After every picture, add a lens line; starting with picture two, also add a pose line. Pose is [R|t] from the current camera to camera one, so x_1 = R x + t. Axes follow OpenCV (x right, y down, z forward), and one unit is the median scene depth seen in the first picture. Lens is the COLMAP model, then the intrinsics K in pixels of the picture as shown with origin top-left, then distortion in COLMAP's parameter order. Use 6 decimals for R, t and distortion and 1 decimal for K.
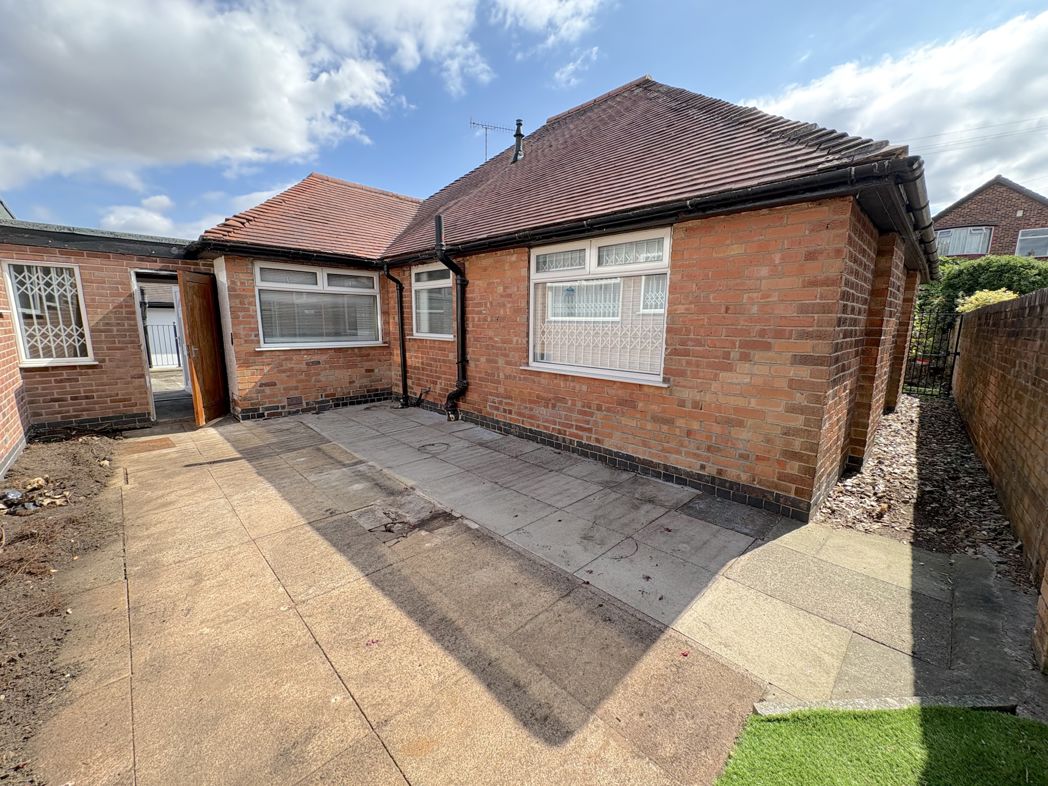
lens RADIAL K [[417.3, 0, 523.8], [0, 417.3, 393.6], [0, 0, 1]] dist [-0.000460, 0.000904]
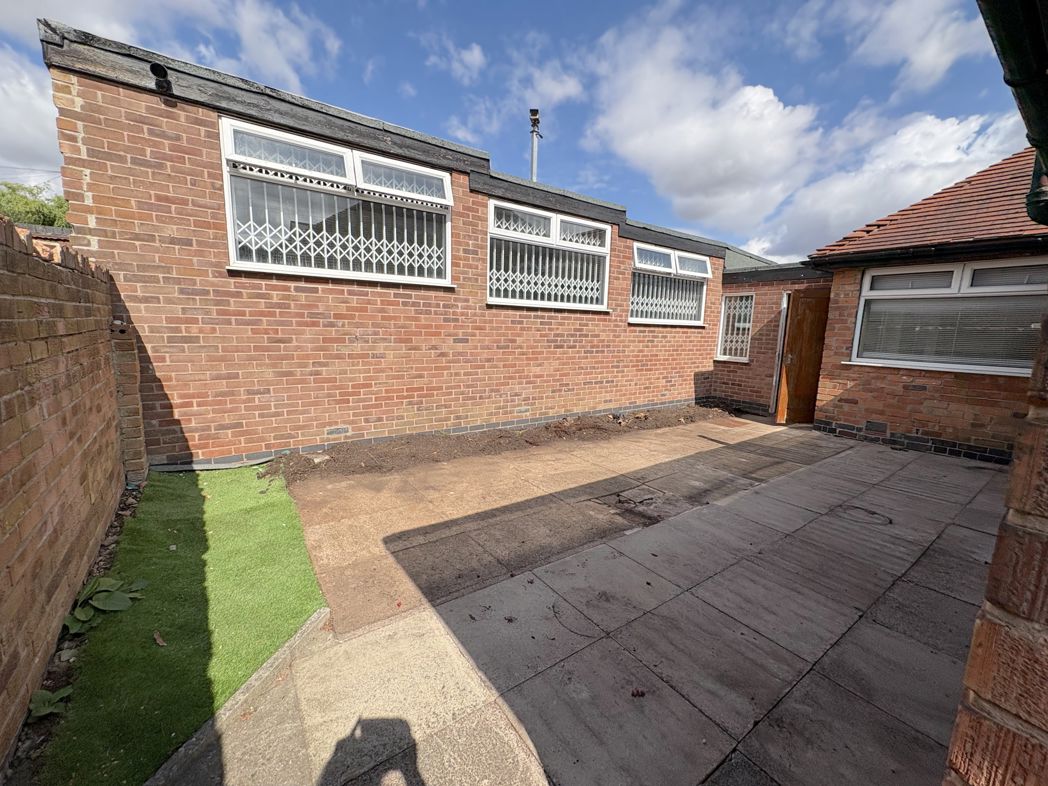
lens RADIAL K [[417.3, 0, 521.2], [0, 417.3, 392.3], [0, 0, 1]] dist [-0.000460, 0.000904]
pose [[-0.160323, 0.141176, -0.976916, 0.549981], [-0.195674, 0.965531, 0.171643, -0.076510], [0.967475, 0.218676, -0.127173, 0.541435]]
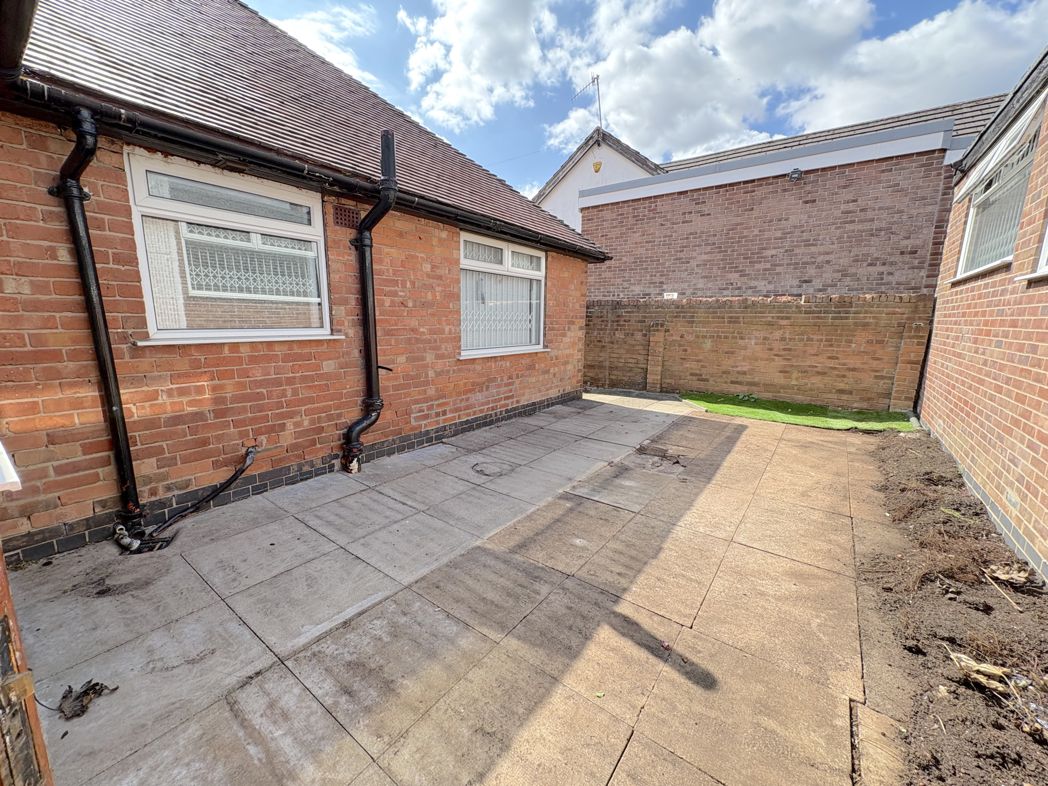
lens RADIAL K [[417.3, 0, 521.0], [0, 417.3, 393.4], [0, 0, 1]] dist [-0.000460, 0.000904]
pose [[-0.158806, -0.189093, 0.969033, -1.028068], [0.153679, 0.964791, 0.213450, -0.179263], [-0.975276, 0.182818, -0.124155, 1.090000]]
